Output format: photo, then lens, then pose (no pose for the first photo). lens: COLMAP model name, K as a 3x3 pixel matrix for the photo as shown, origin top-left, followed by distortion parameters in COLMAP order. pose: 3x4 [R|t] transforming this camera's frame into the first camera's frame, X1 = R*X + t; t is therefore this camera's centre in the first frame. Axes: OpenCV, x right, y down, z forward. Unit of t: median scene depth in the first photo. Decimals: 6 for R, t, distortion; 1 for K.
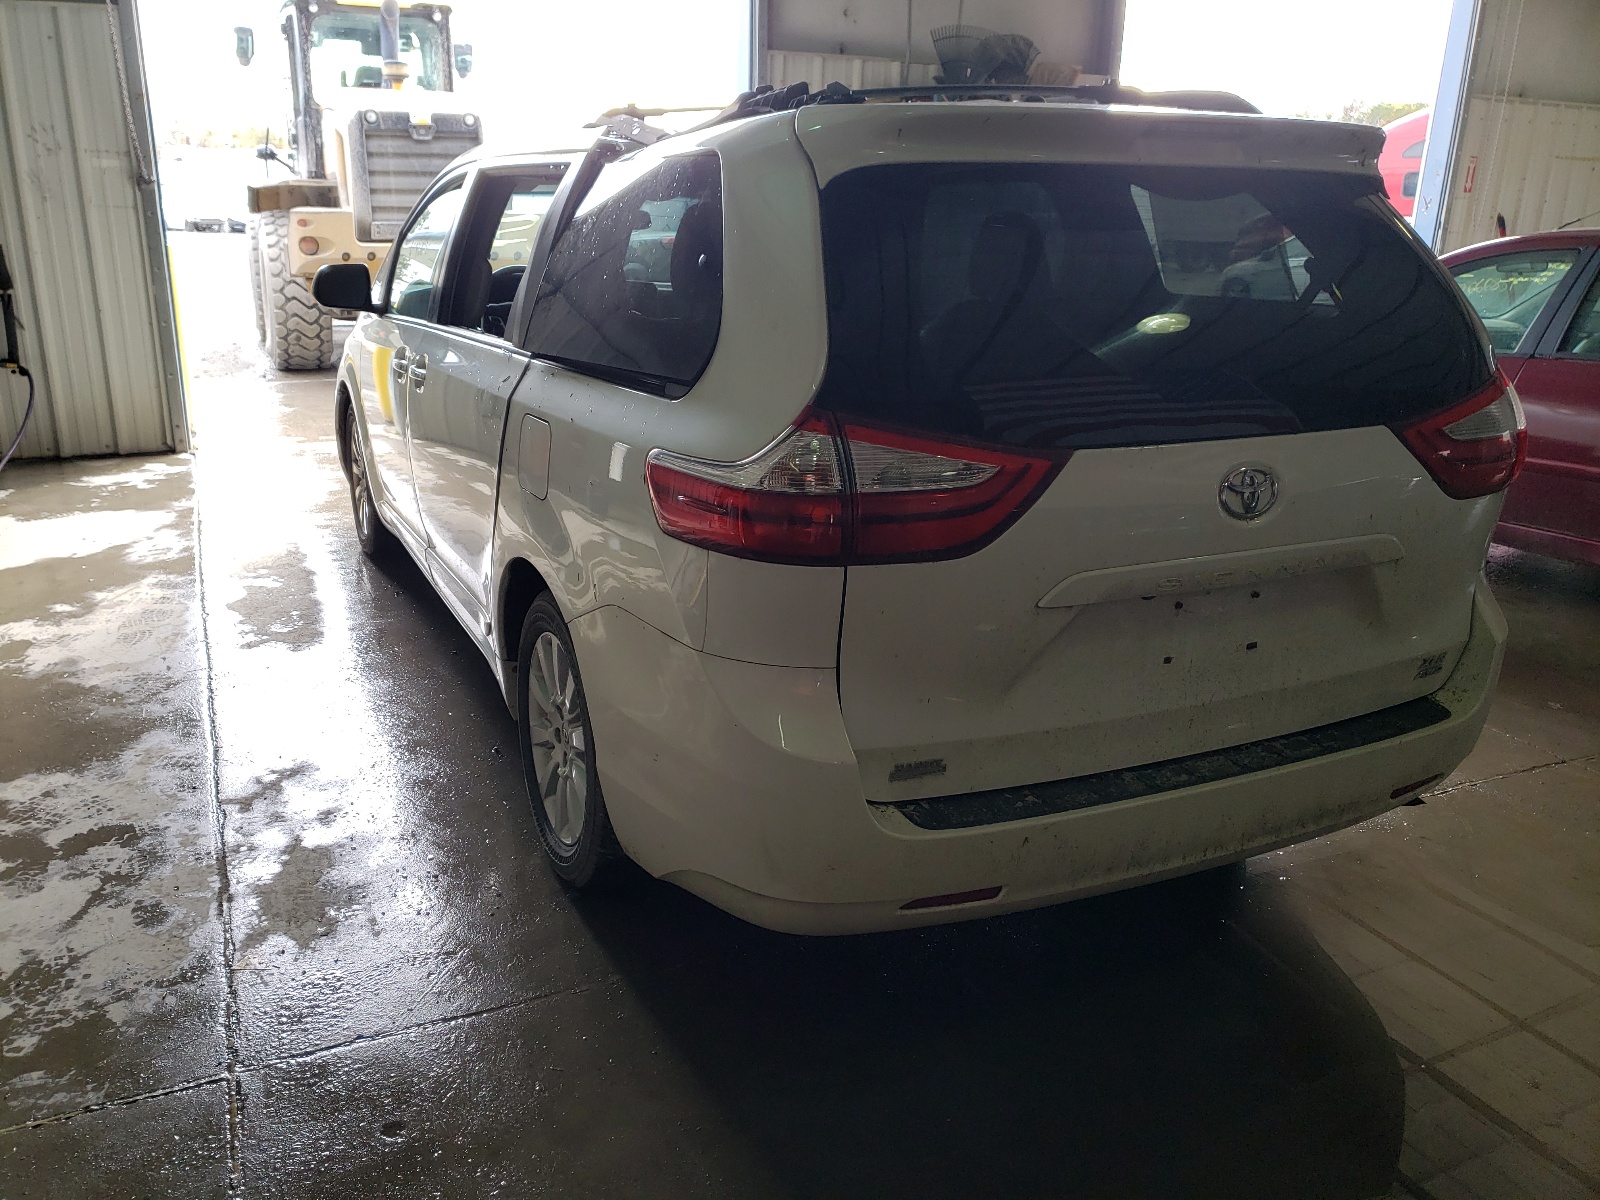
lens RADIAL K [[1241.2, 0, 748.2], [0, 1241.2, 599.7], [0, 0, 1]] dist [0.008845, 0.011169]
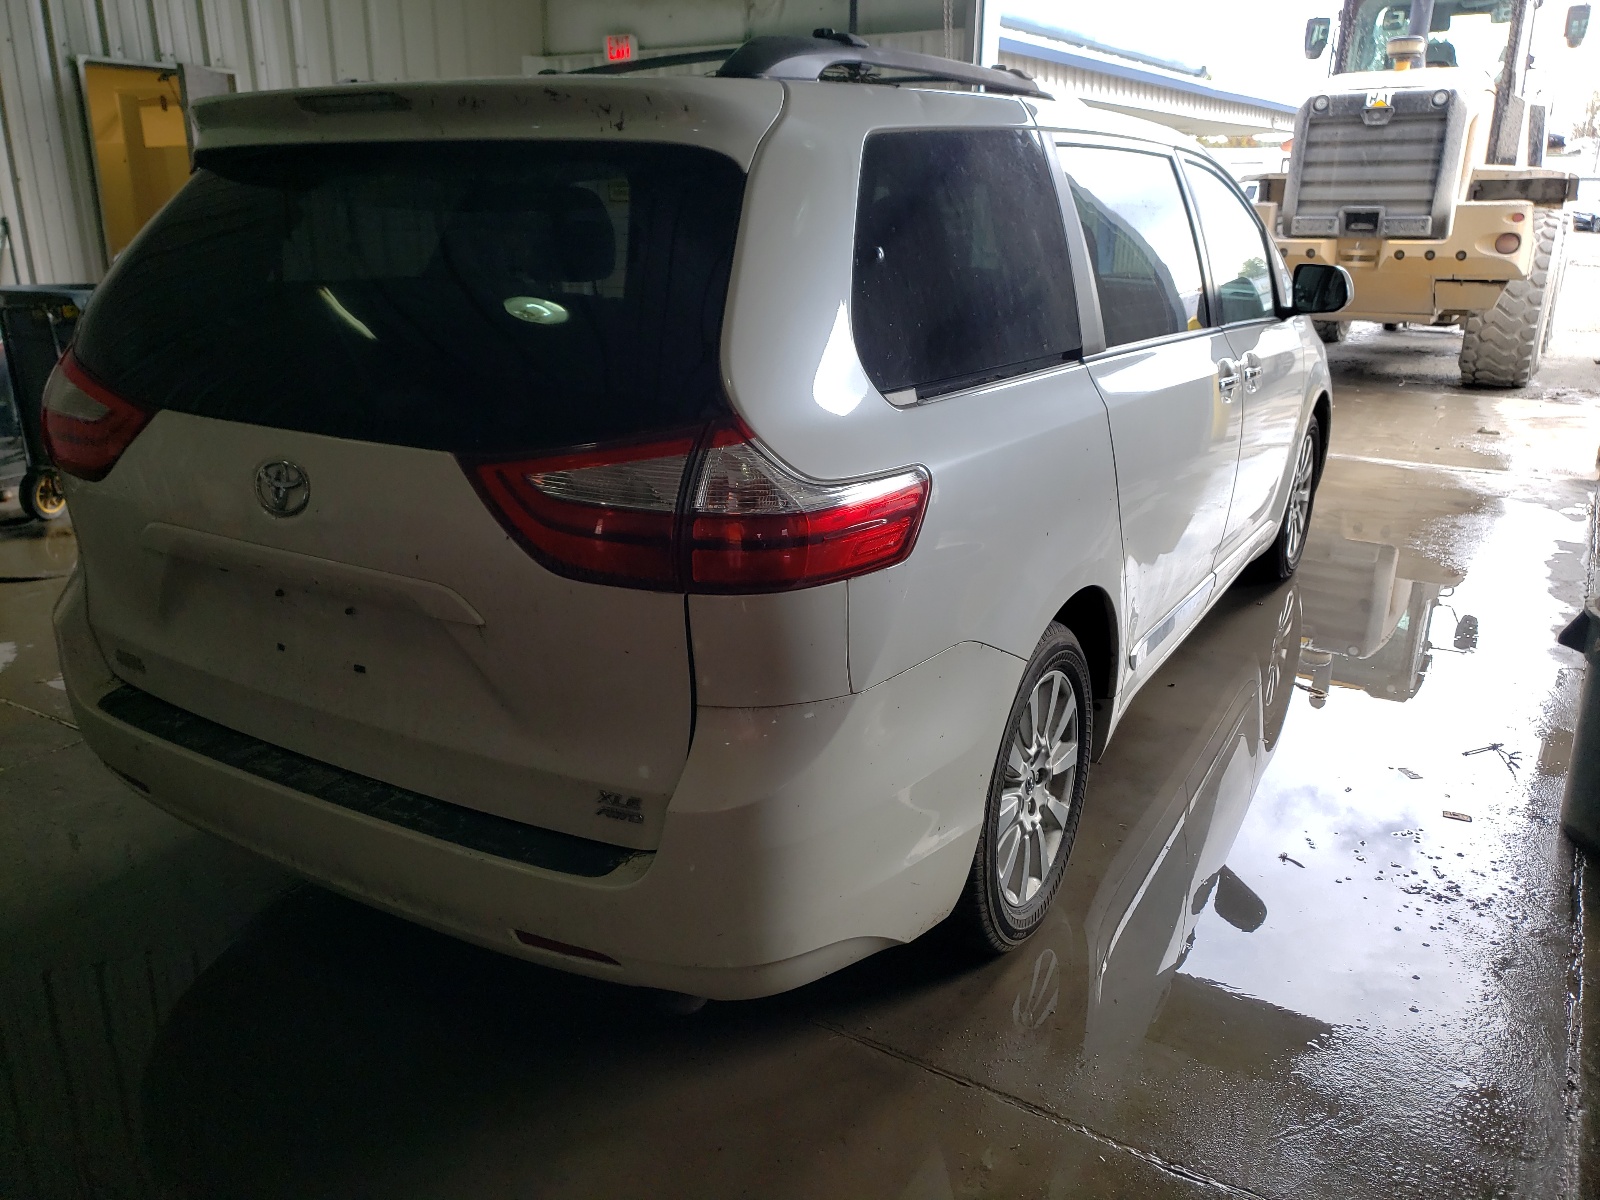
lens RADIAL K [[1241.2, 0, 748.2], [0, 1241.2, 599.7], [0, 0, 1]] dist [0.008845, 0.011169]
pose [[0.569842, 0.248215, -0.783371, 0.271463], [-0.247528, 0.960862, 0.124396, -0.041675], [0.783588, 0.123020, 0.608979, 0.142798]]
